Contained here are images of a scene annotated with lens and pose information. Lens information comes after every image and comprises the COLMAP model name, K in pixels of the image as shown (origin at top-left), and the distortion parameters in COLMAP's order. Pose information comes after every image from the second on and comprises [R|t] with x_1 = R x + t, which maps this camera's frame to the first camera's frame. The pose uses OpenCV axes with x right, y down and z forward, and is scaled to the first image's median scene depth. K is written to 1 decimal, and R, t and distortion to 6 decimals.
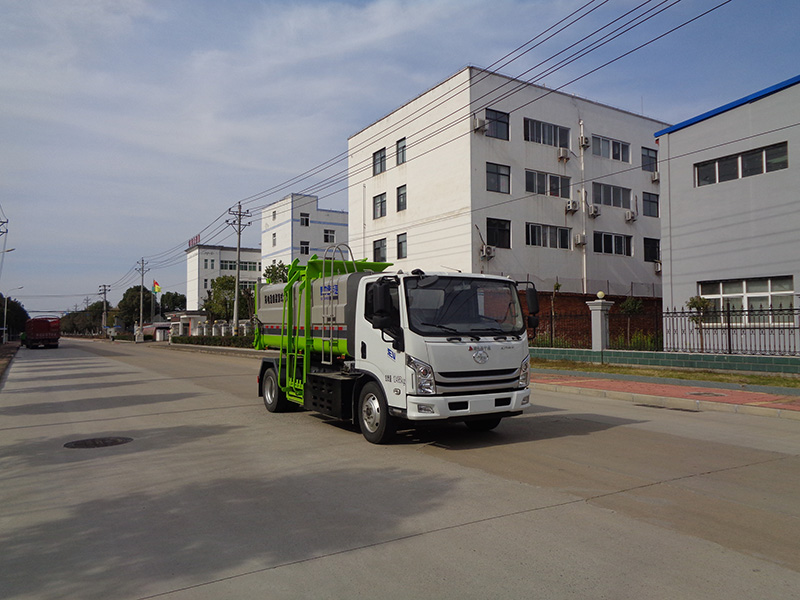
lens RADIAL K [[598.4, 0, 400.0], [0, 598.4, 300.0], [0, 0, 1]] dist [0.004673, 0.005448]
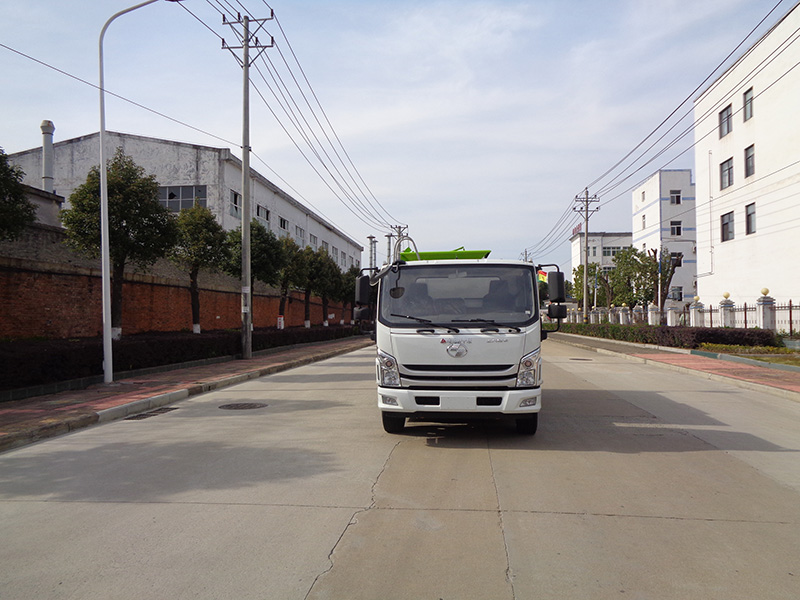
lens RADIAL K [[598.4, 0, 400.0], [0, 598.4, 300.0], [0, 0, 1]] dist [0.004673, 0.005448]
pose [[0.806854, -0.012850, -0.590612, 0.099427], [0.025096, 0.999606, 0.012535, 0.000598], [0.590218, -0.024936, 0.806859, 0.033467]]
